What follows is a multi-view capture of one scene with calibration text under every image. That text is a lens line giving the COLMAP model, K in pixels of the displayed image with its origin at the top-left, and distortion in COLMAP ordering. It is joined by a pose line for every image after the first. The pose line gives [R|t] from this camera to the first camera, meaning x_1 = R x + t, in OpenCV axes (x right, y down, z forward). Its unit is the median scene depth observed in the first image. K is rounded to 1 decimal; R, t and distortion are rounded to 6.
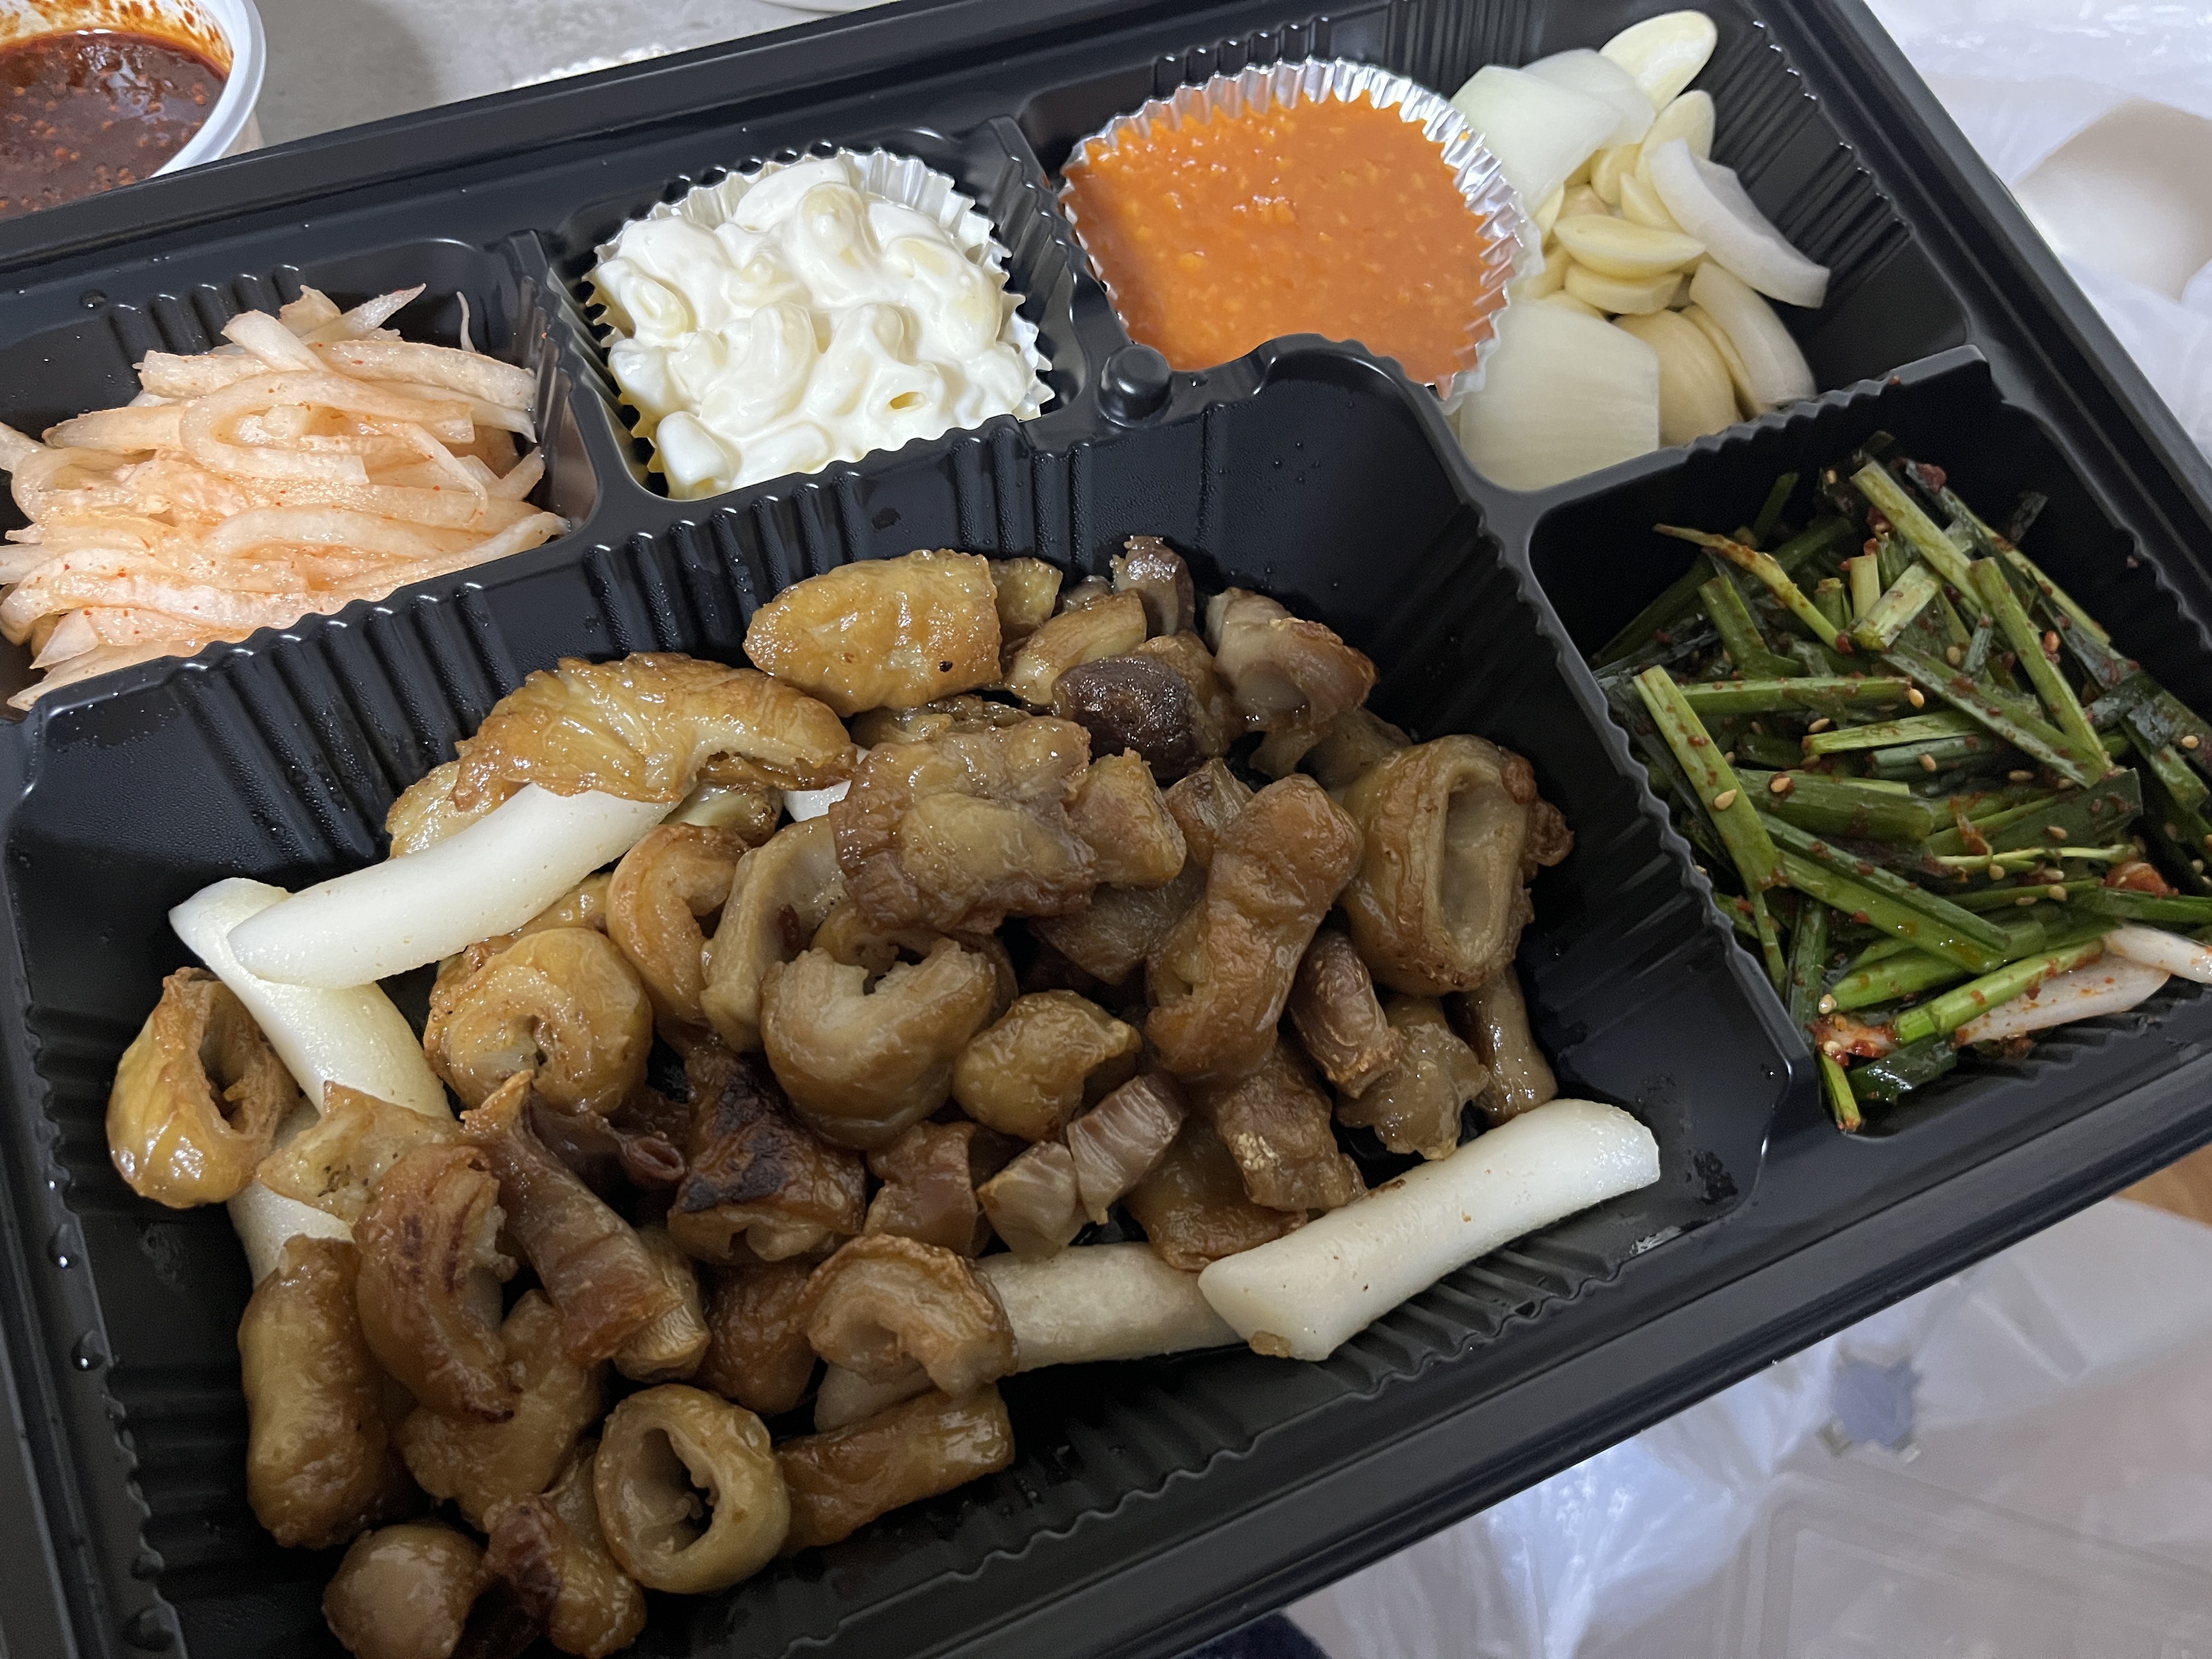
lens RADIAL K [[1803.8, 0, 1106.0], [0, 1803.8, 829.5], [0, 0, 1]] dist [-0.008954, -0.005089]
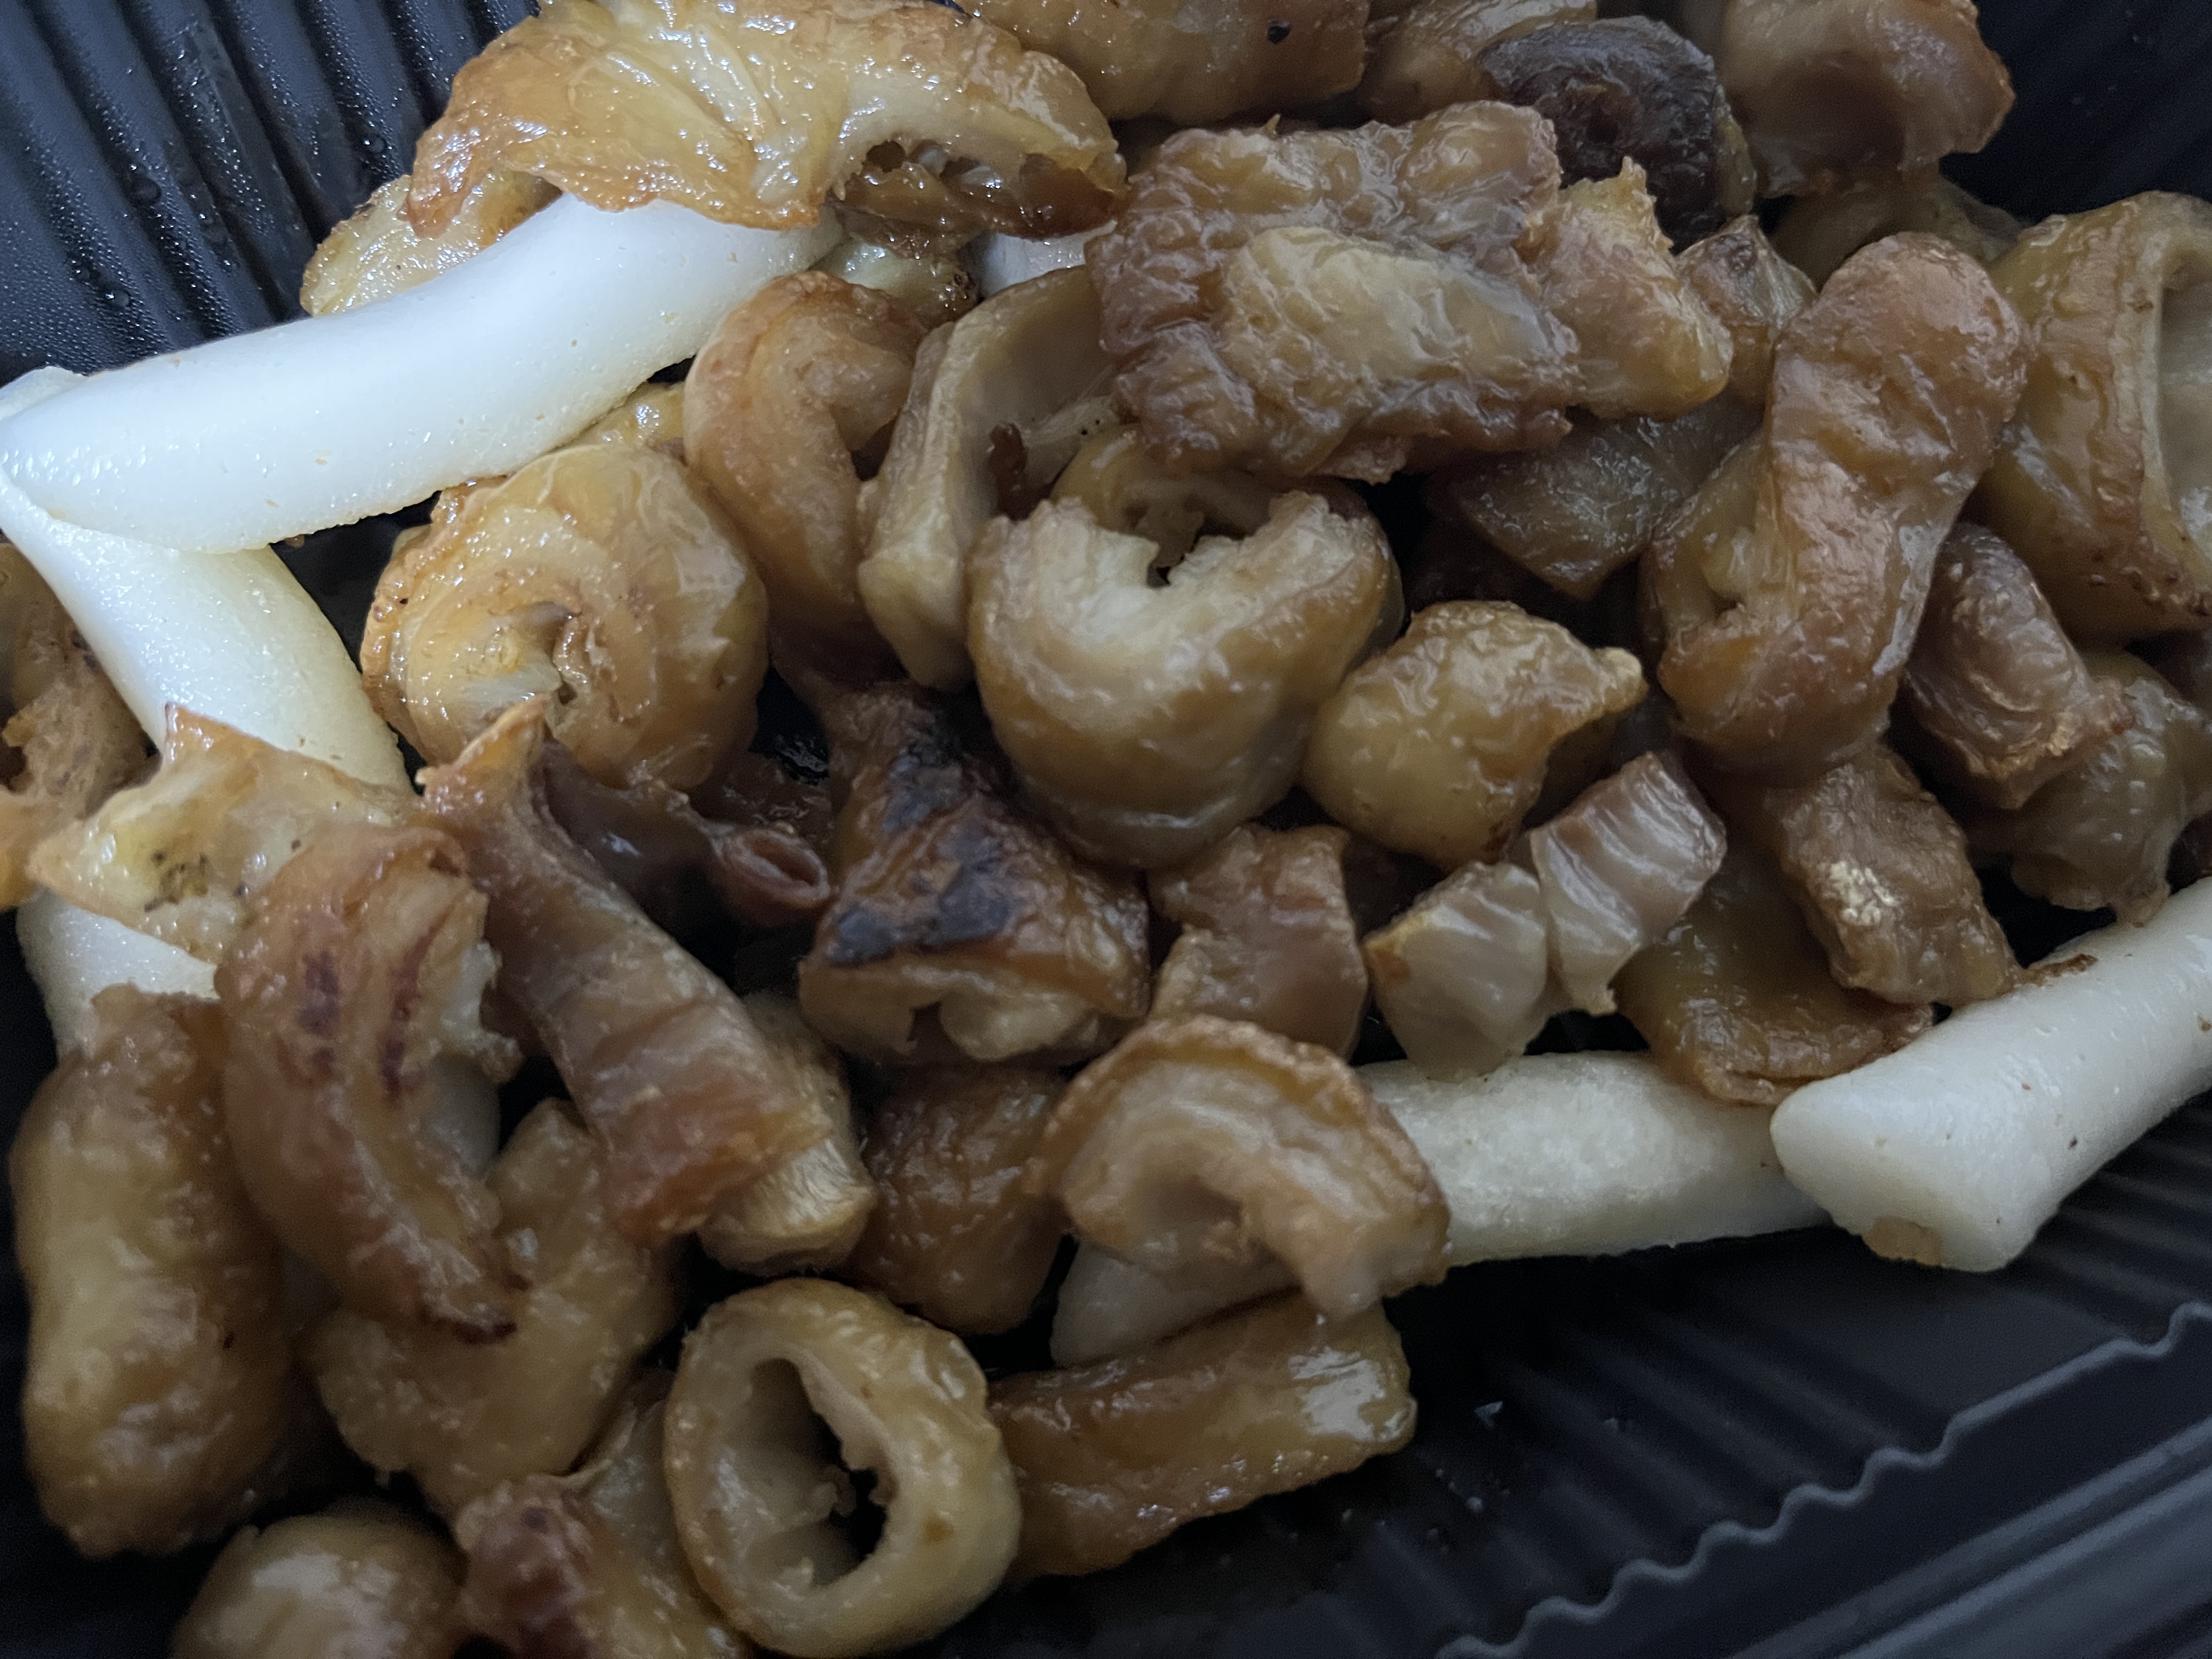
lens RADIAL K [[1945.4, 0, 1106.0], [0, 1945.4, 829.5], [0, 0, 1]] dist [0.013316, -0.123212]
pose [[0.998808, 0.027445, -0.040353, -0.126108], [-0.023162, 0.994409, 0.103028, 0.107369], [0.042955, -0.101971, 0.993860, 0.420478]]
